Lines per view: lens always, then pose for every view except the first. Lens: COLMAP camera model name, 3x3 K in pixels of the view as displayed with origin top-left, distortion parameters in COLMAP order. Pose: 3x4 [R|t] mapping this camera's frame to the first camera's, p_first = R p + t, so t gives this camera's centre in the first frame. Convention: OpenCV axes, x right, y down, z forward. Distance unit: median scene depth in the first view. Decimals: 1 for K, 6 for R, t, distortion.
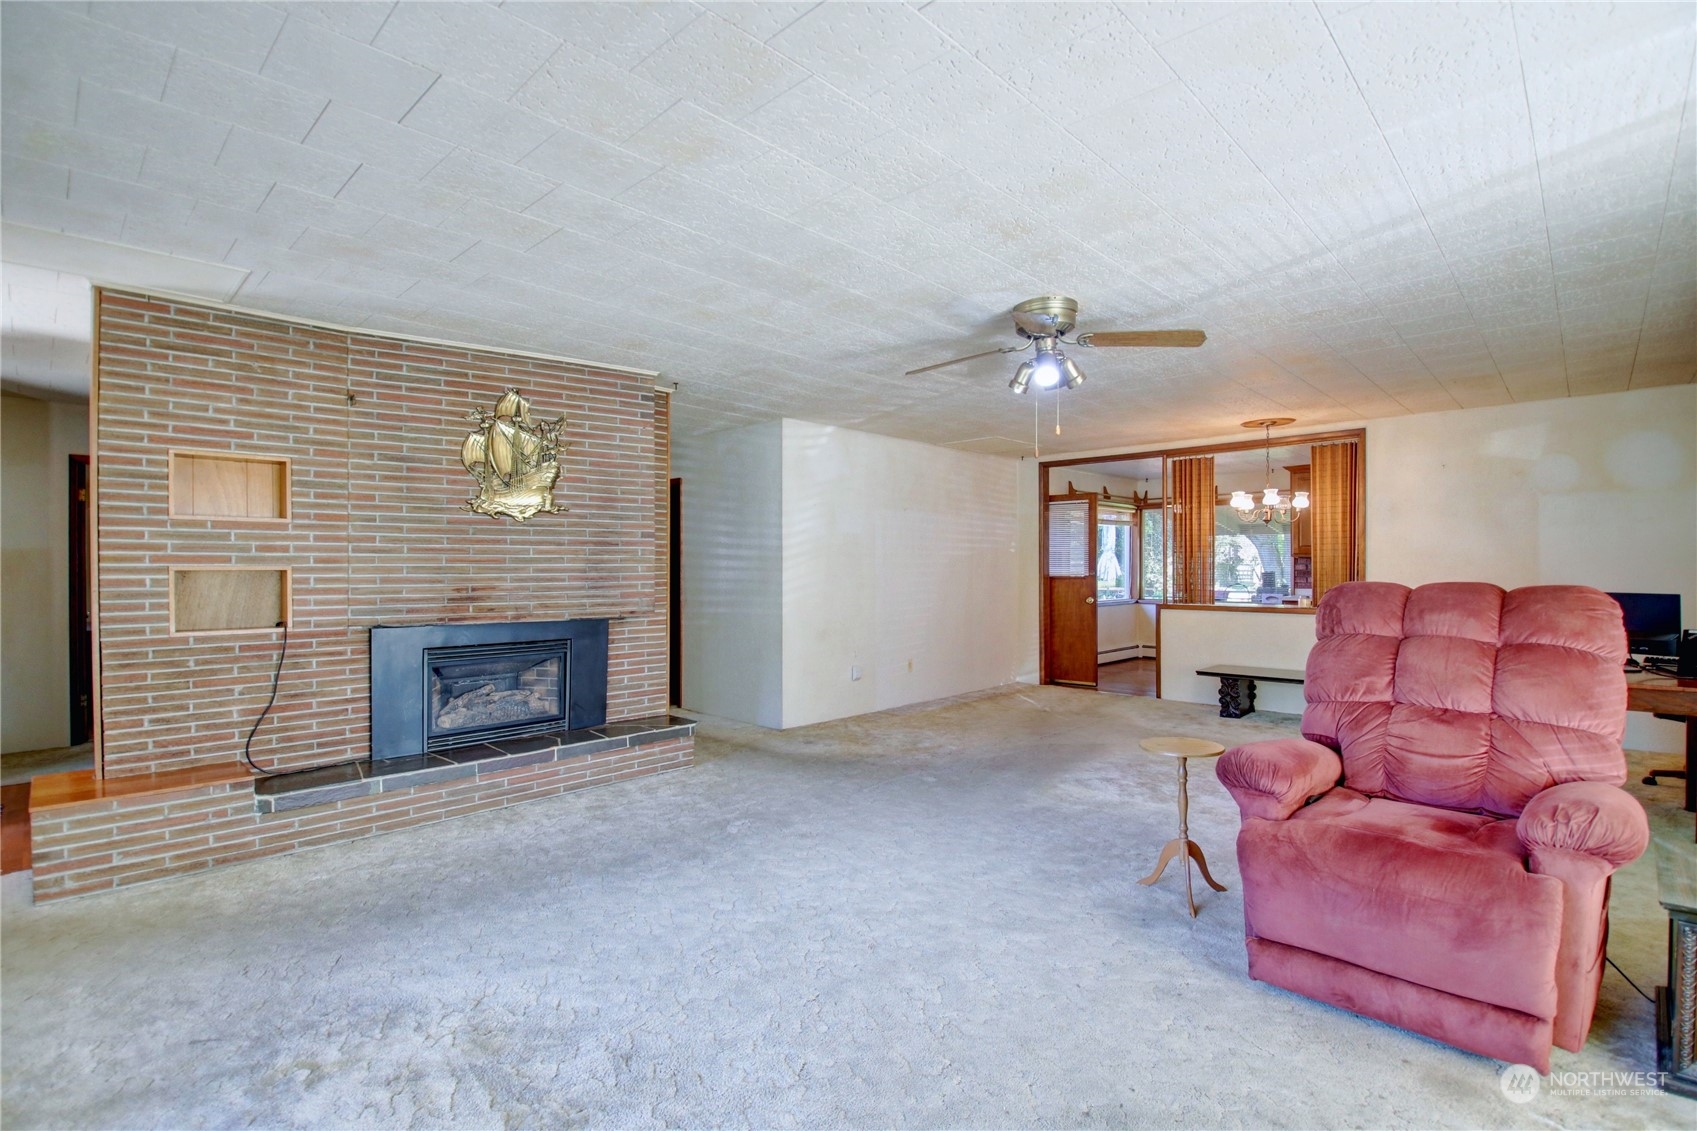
lens RADIAL K [[791.4, 0, 850.5], [0, 791.4, 567.3], [0, 0, 1]] dist [-0.001926, -0.002060]
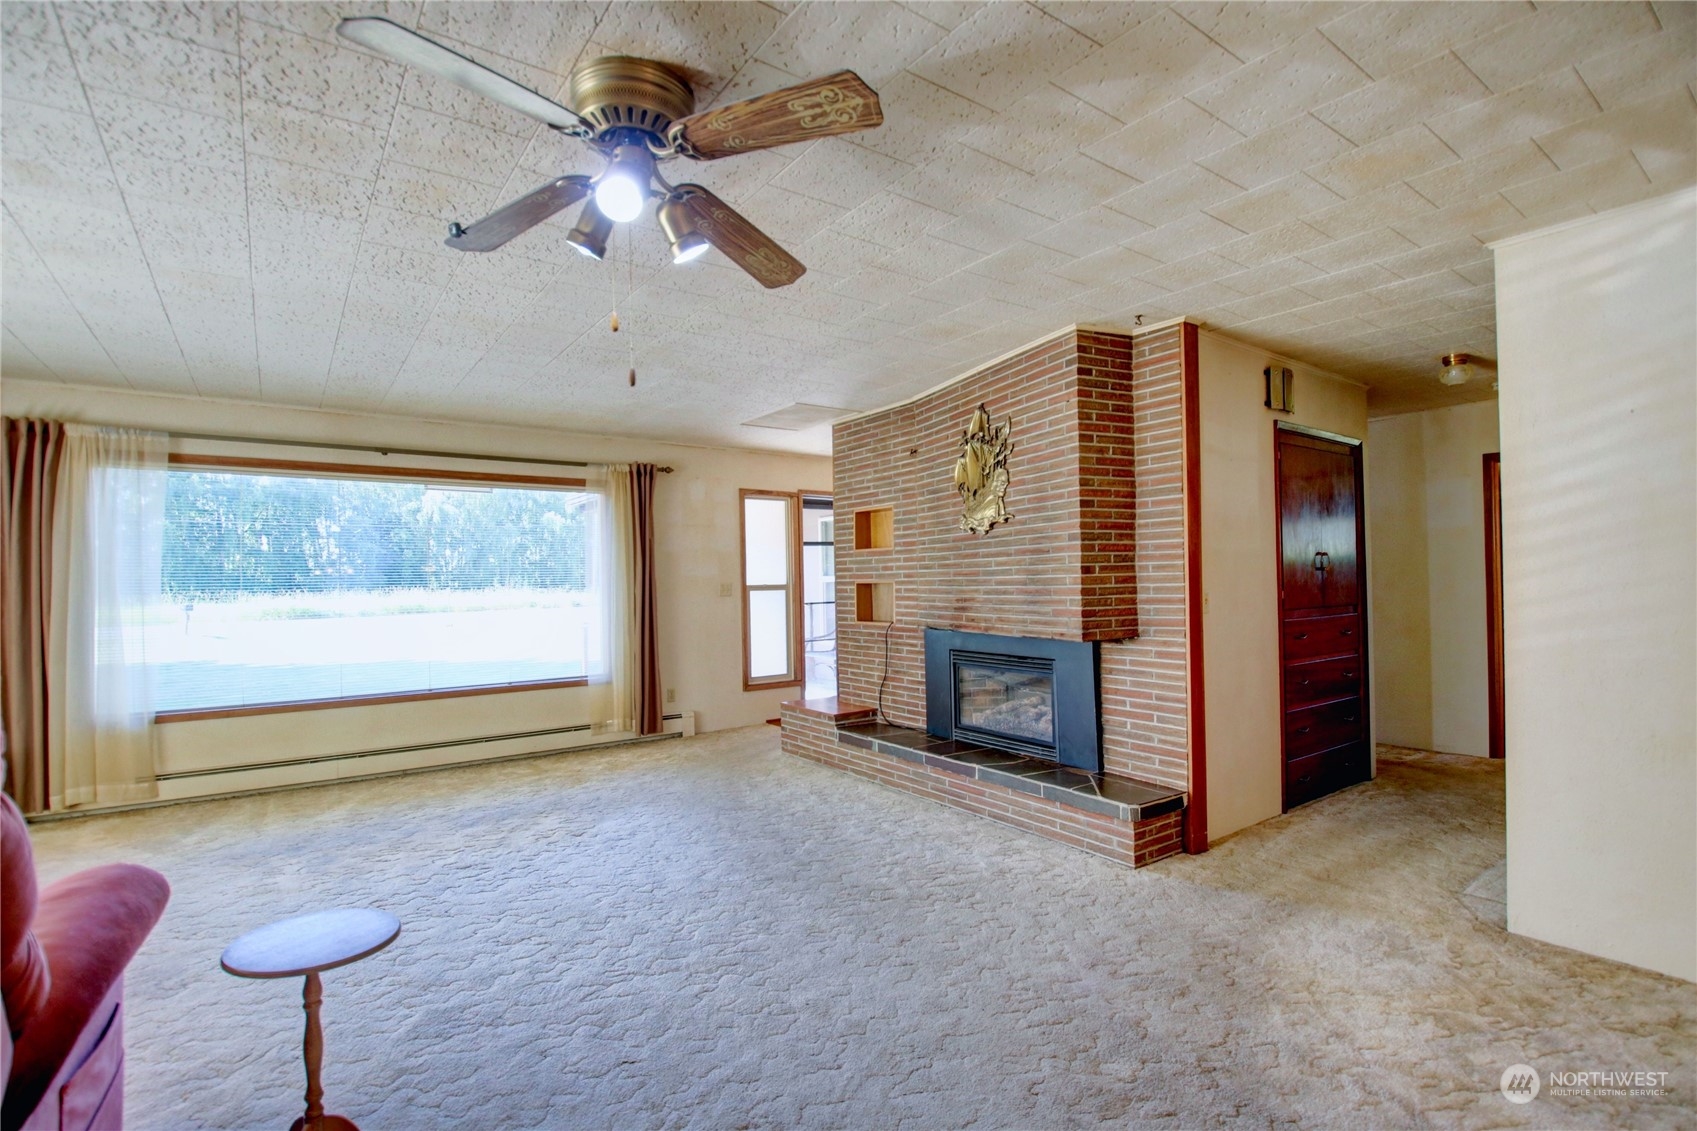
lens RADIAL K [[791.4, 0, 846.9], [0, 791.4, 574.9], [0, 0, 1]] dist [-0.001926, -0.002060]
pose [[-0.191674, -0.001193, -0.981458, 0.568631], [0.018264, 0.999822, -0.004782, -0.004103], [0.981289, -0.018842, -0.191618, 0.968420]]
